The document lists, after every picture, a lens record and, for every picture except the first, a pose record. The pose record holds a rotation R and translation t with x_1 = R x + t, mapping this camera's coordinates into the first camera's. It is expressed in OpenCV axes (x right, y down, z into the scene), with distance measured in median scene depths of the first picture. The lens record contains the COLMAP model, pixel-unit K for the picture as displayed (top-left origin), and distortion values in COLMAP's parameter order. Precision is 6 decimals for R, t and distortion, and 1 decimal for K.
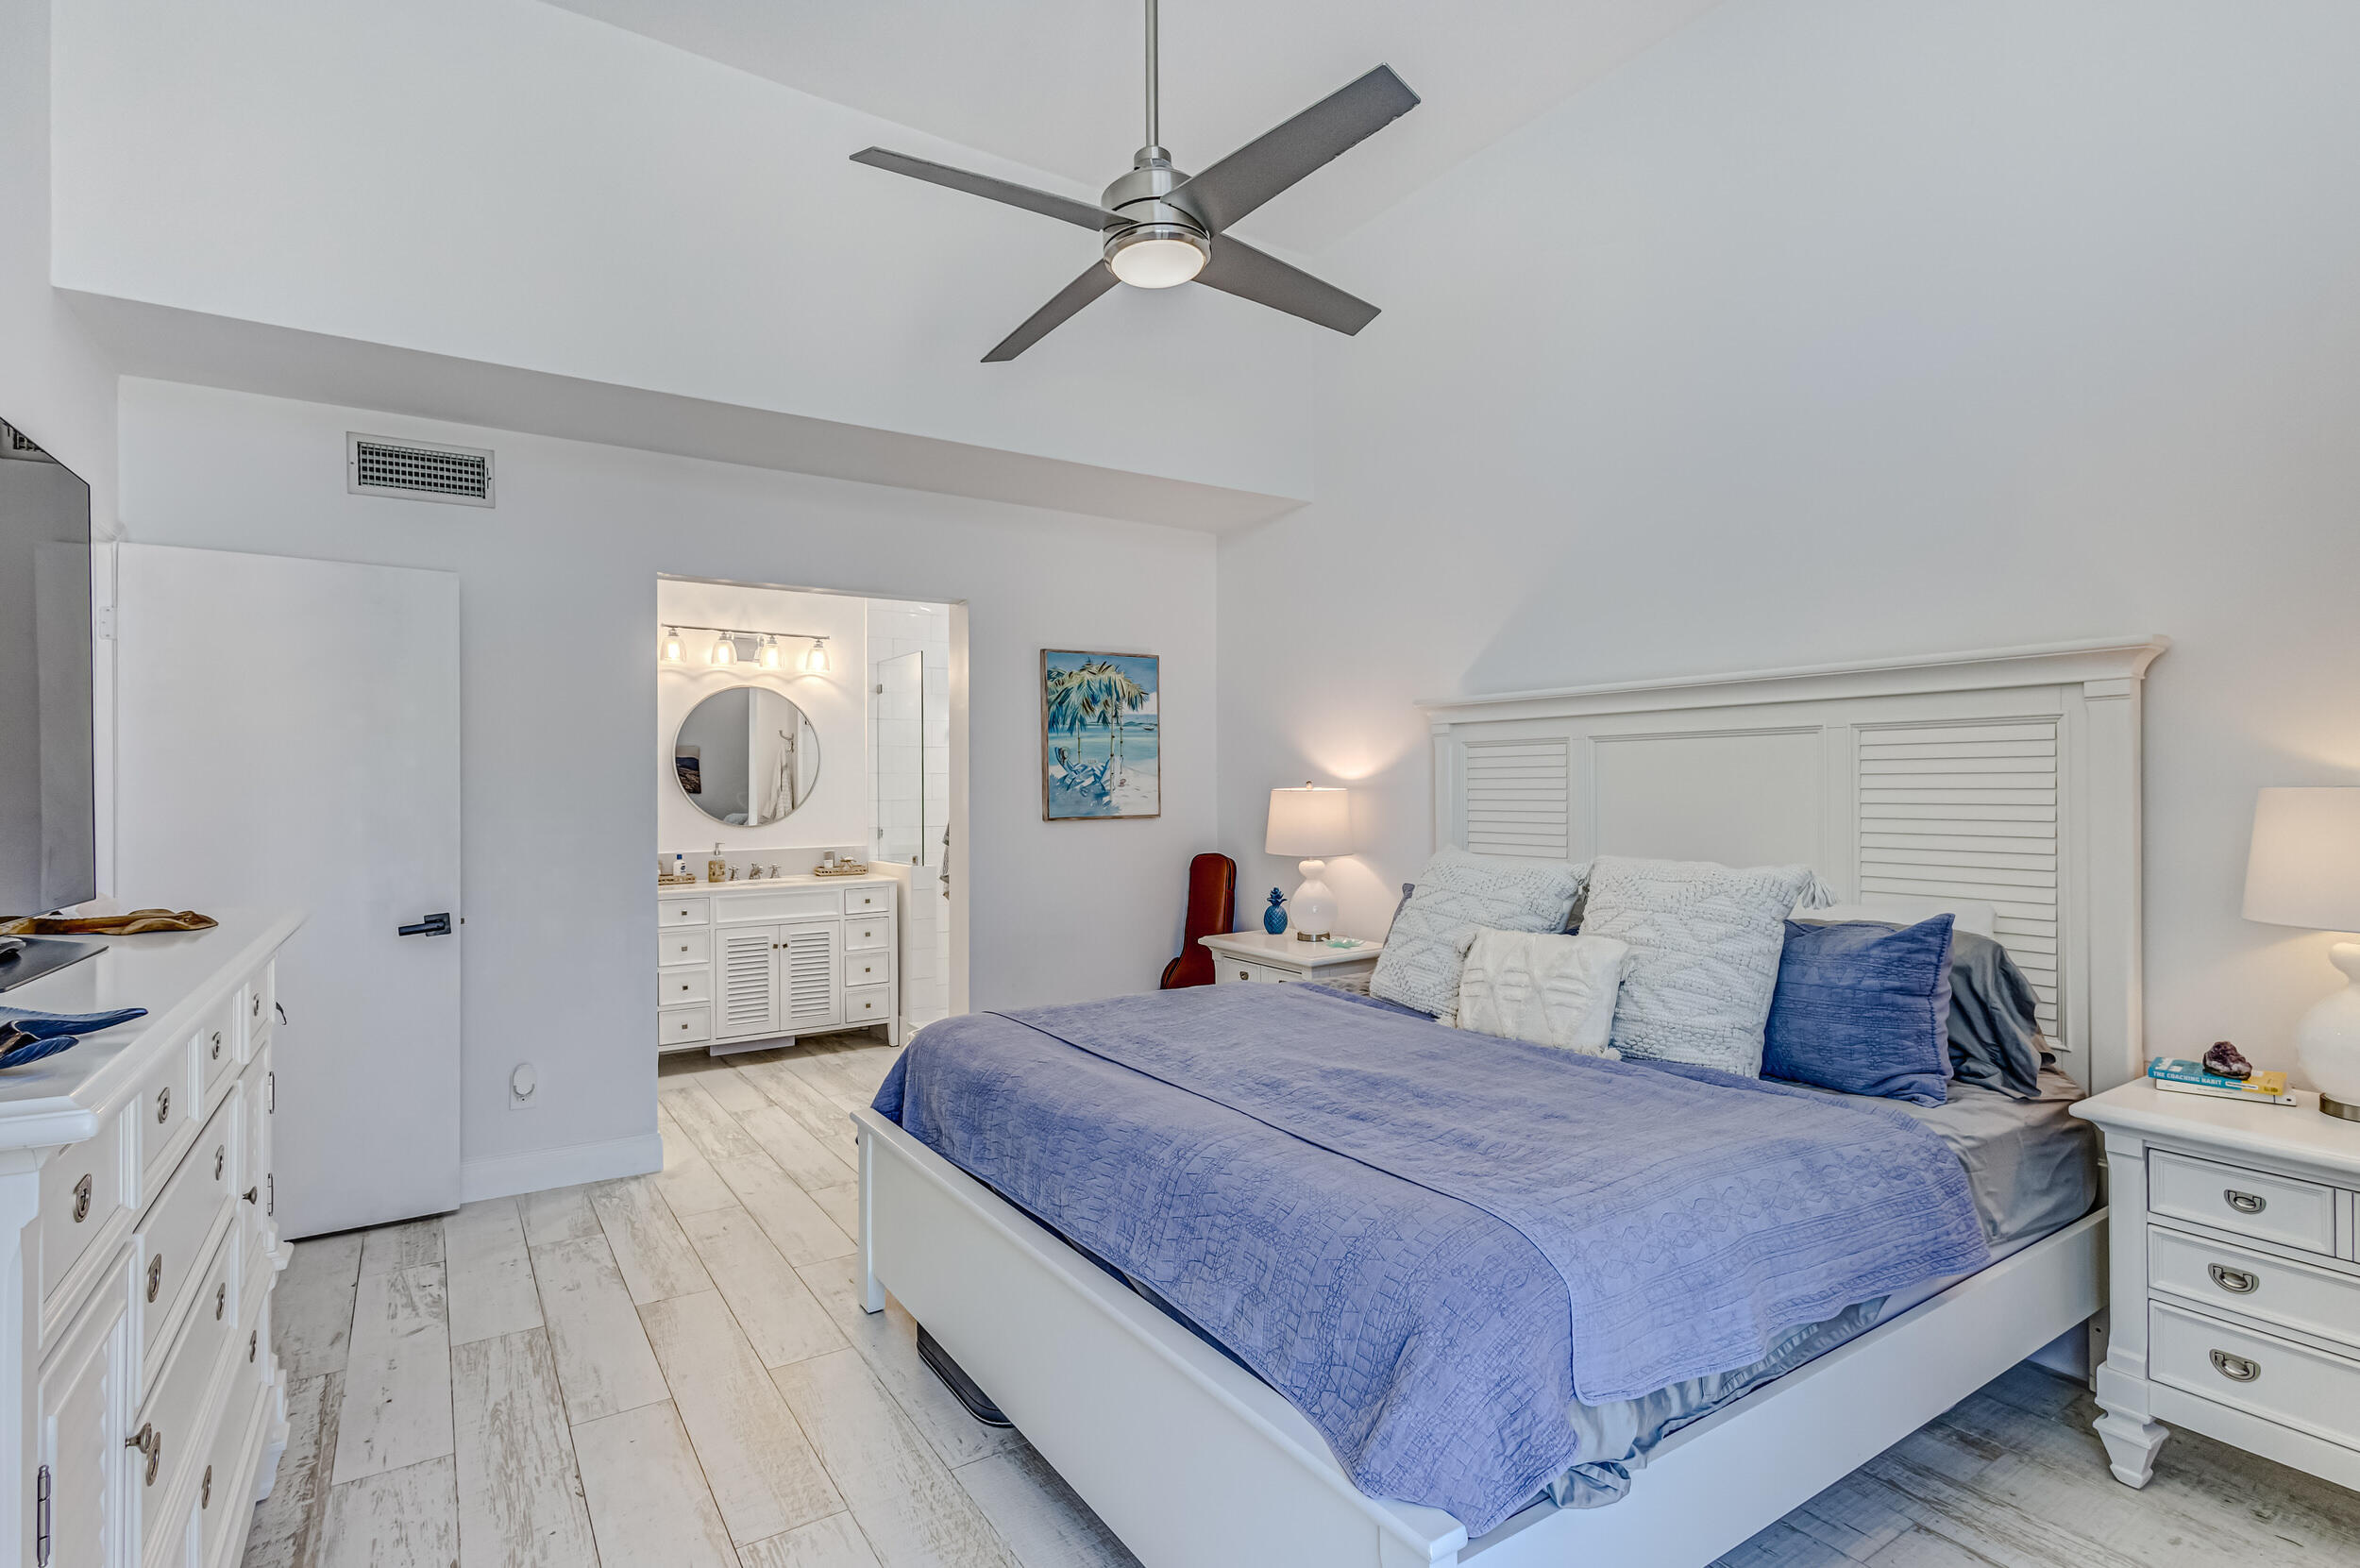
lens RADIAL K [[1110.6, 0, 1166.6], [0, 1110.6, 792.5], [0, 0, 1]] dist [0.011058, 0.000343]
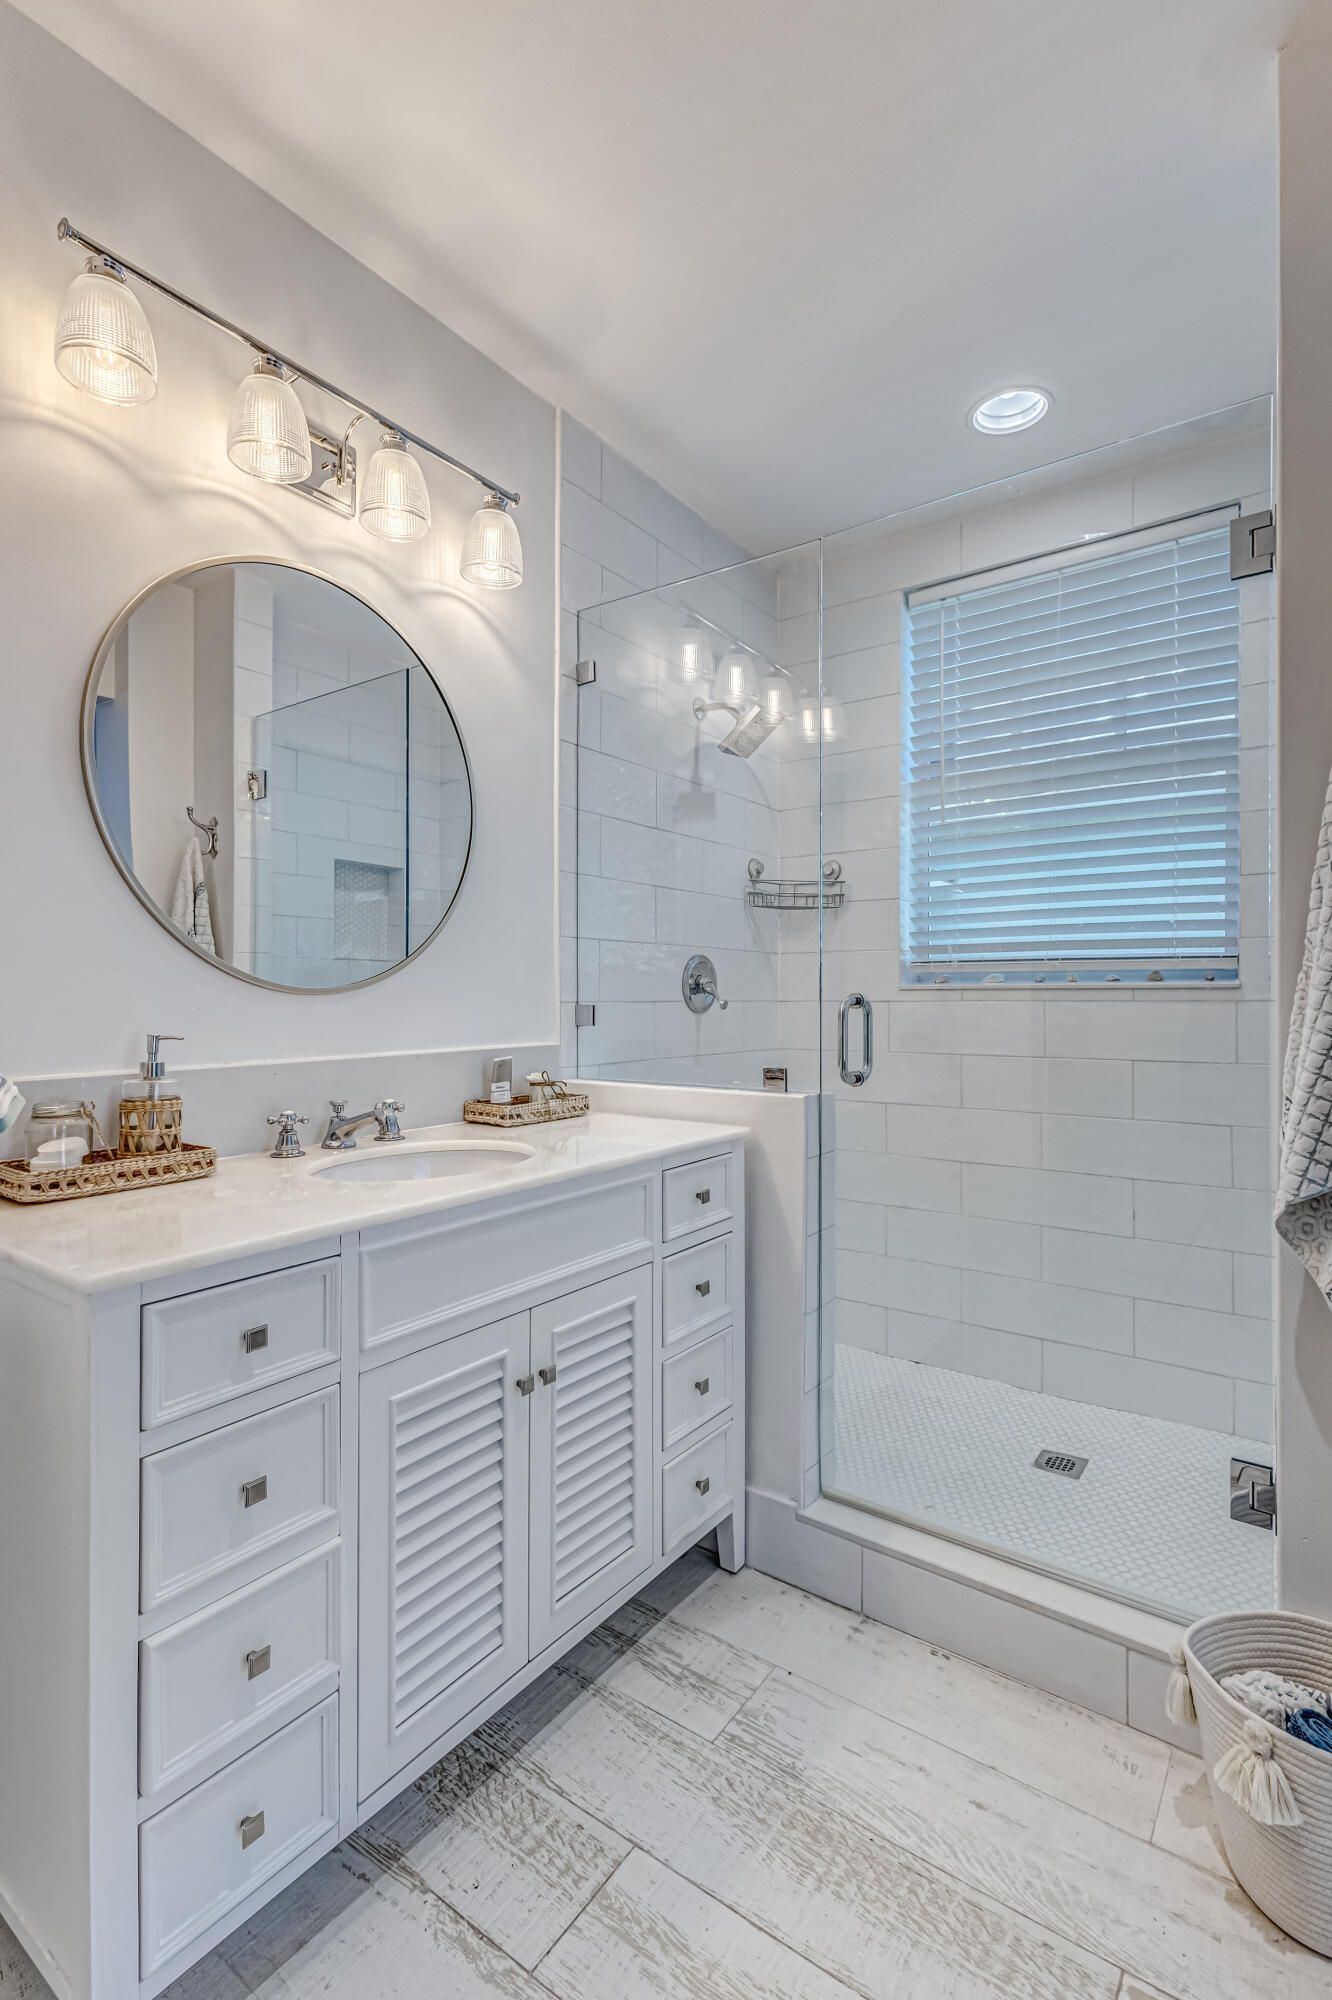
lens RADIAL K [[941.2, 0, 665.8], [0, 941.2, 997.4], [0, 0, 1]] dist [0.011058, 0.000343]
pose [[0.936318, 0.004555, 0.351124, -0.370319], [-0.003007, 0.999983, -0.004953, 0.032944], [-0.351141, 0.003582, 0.936316, 0.685843]]
